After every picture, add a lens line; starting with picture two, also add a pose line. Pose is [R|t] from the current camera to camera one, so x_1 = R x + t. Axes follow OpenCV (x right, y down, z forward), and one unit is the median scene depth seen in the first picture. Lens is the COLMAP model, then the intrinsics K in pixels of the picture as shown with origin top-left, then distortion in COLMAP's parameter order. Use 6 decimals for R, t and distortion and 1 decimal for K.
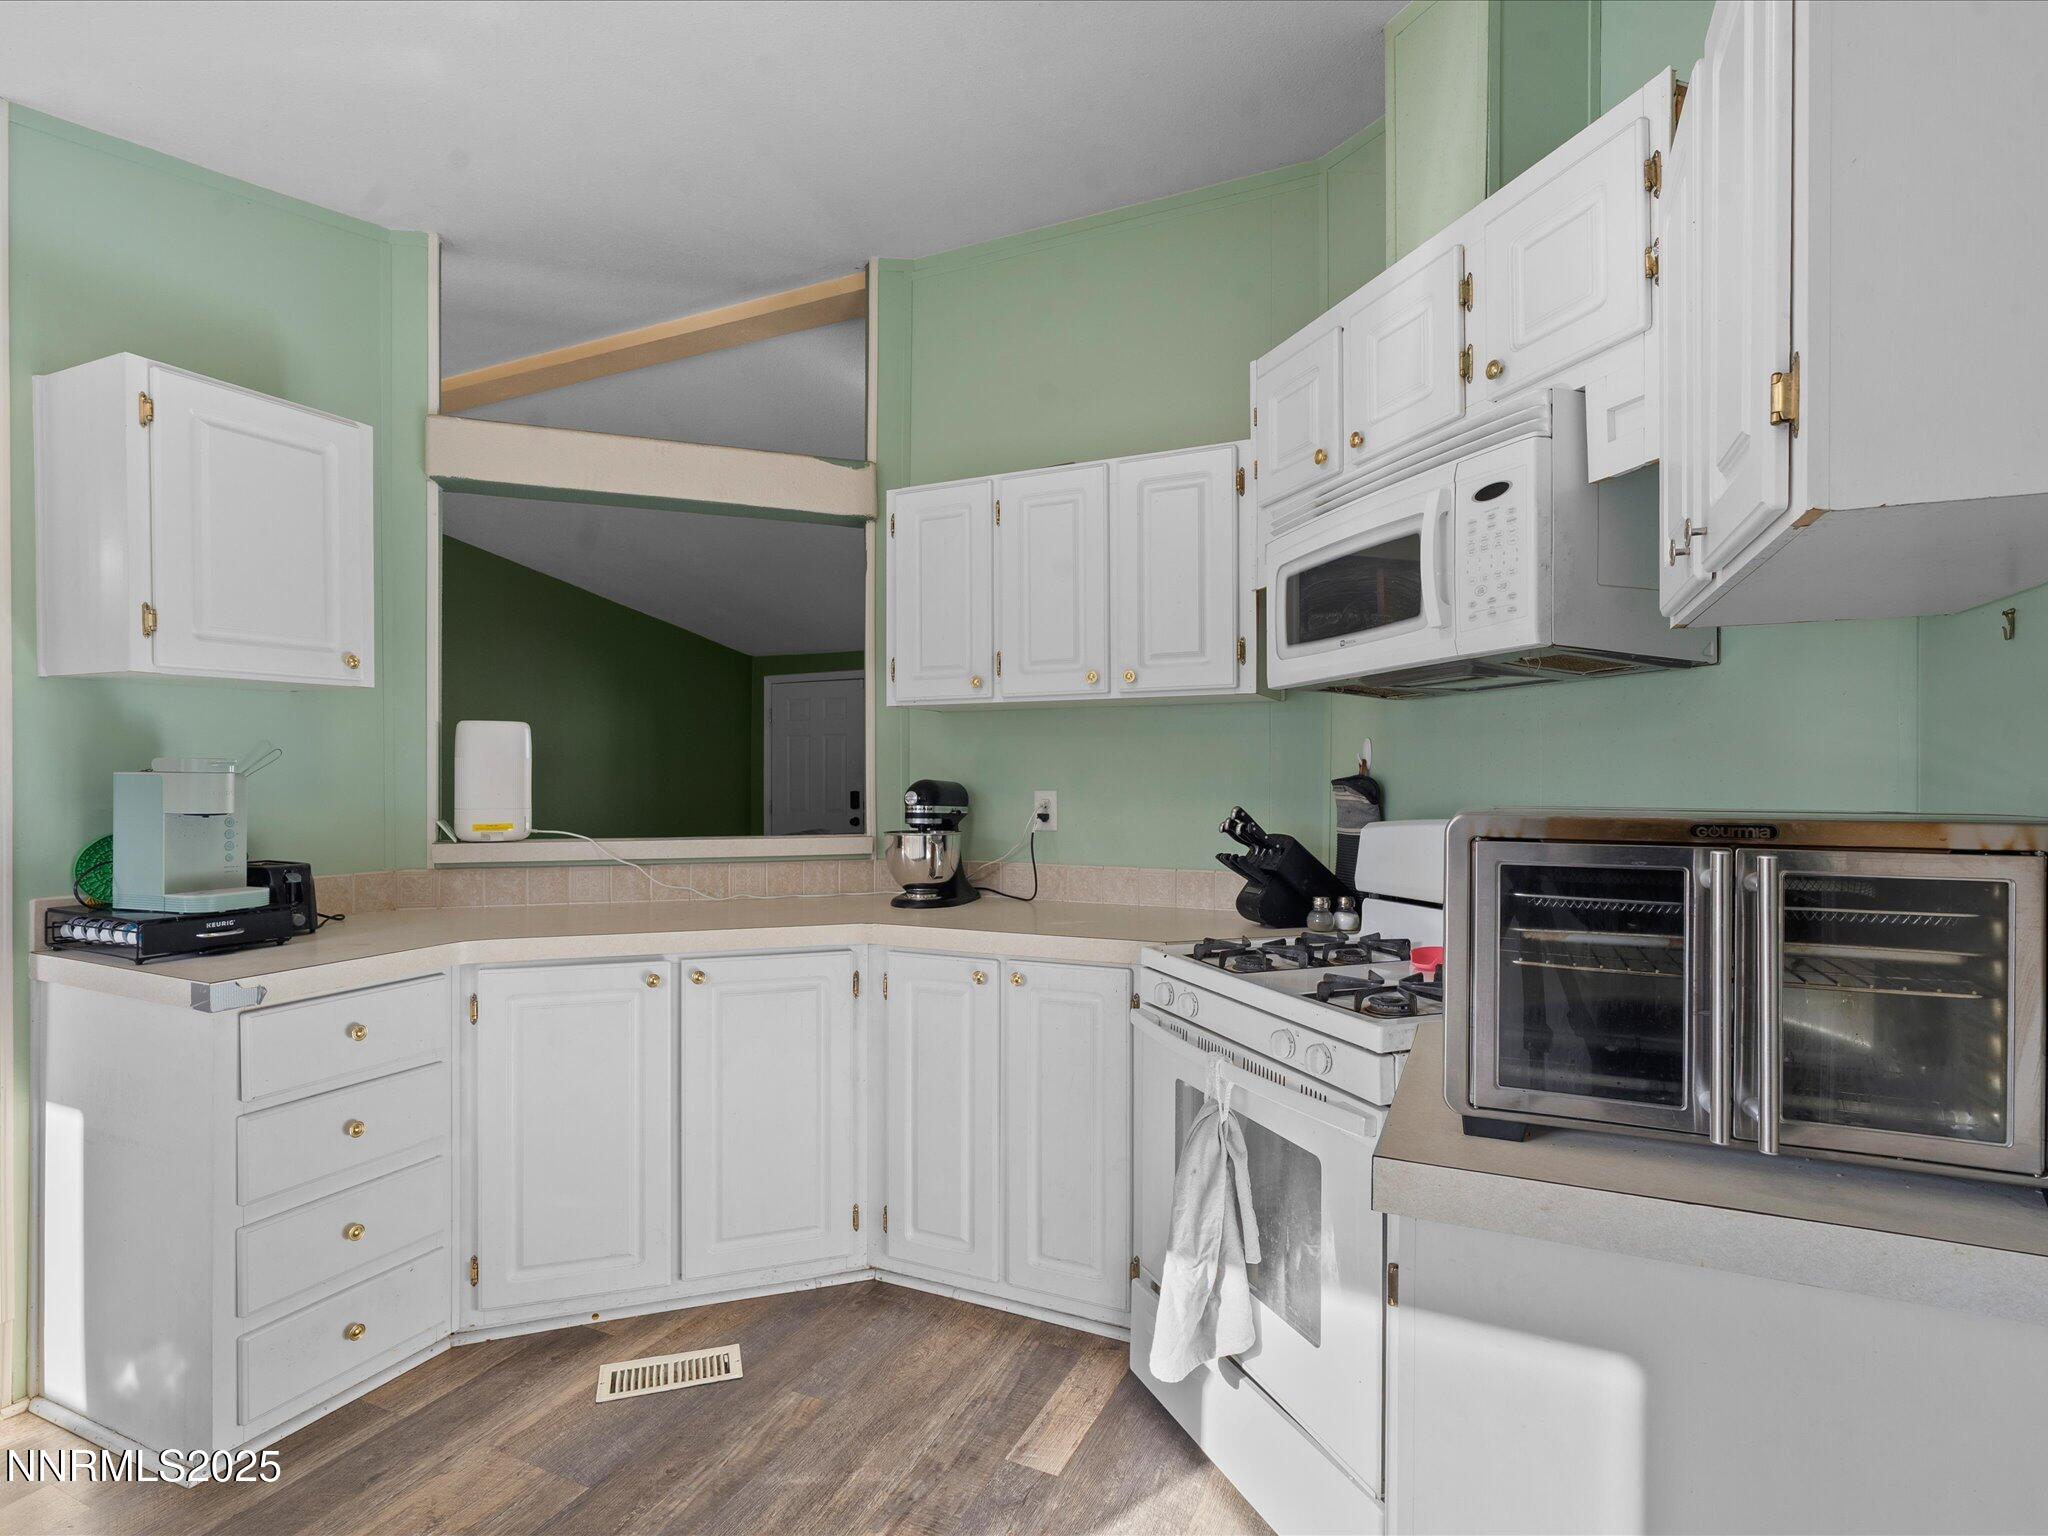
lens RADIAL K [[1032.3, 0, 1013.1], [0, 1032.3, 772.1], [0, 0, 1]] dist [0.000398, 0.000542]
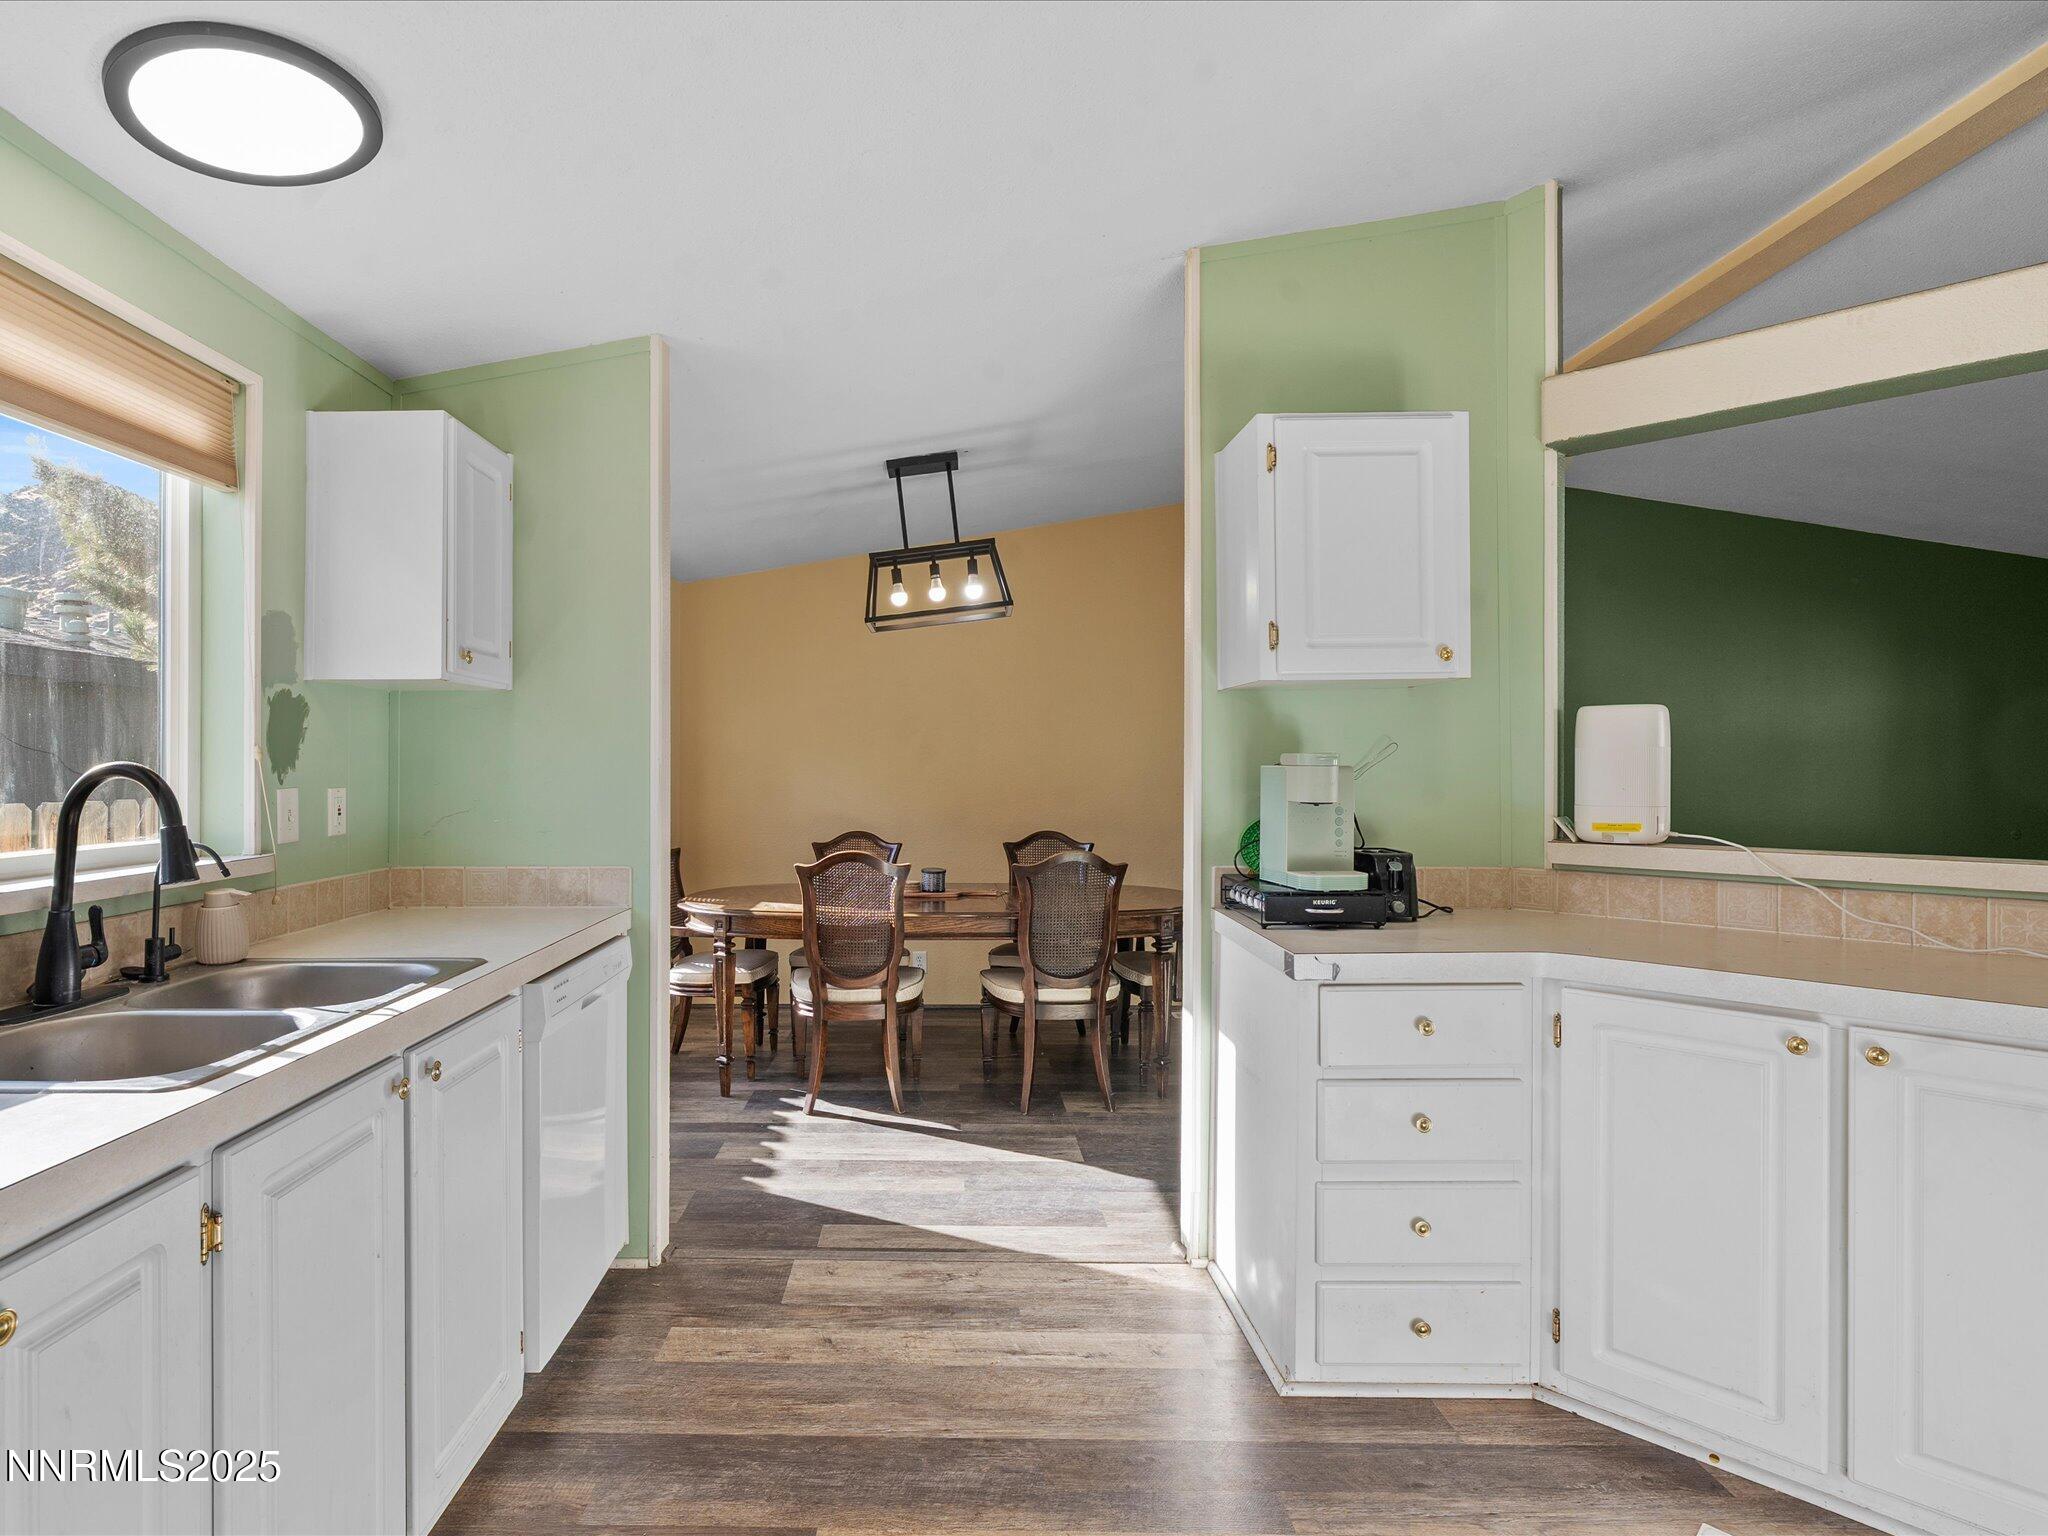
lens RADIAL K [[1089.7, 0, 1015.4], [0, 1089.7, 756.7], [0, 0, 1]] dist [-0.000162, 0.001044]
pose [[0.420823, -0.011193, -0.907073, 0.138154], [0.004953, 0.999937, -0.010041, 0.000839], [0.907129, -0.000268, 0.420853, 0.183695]]
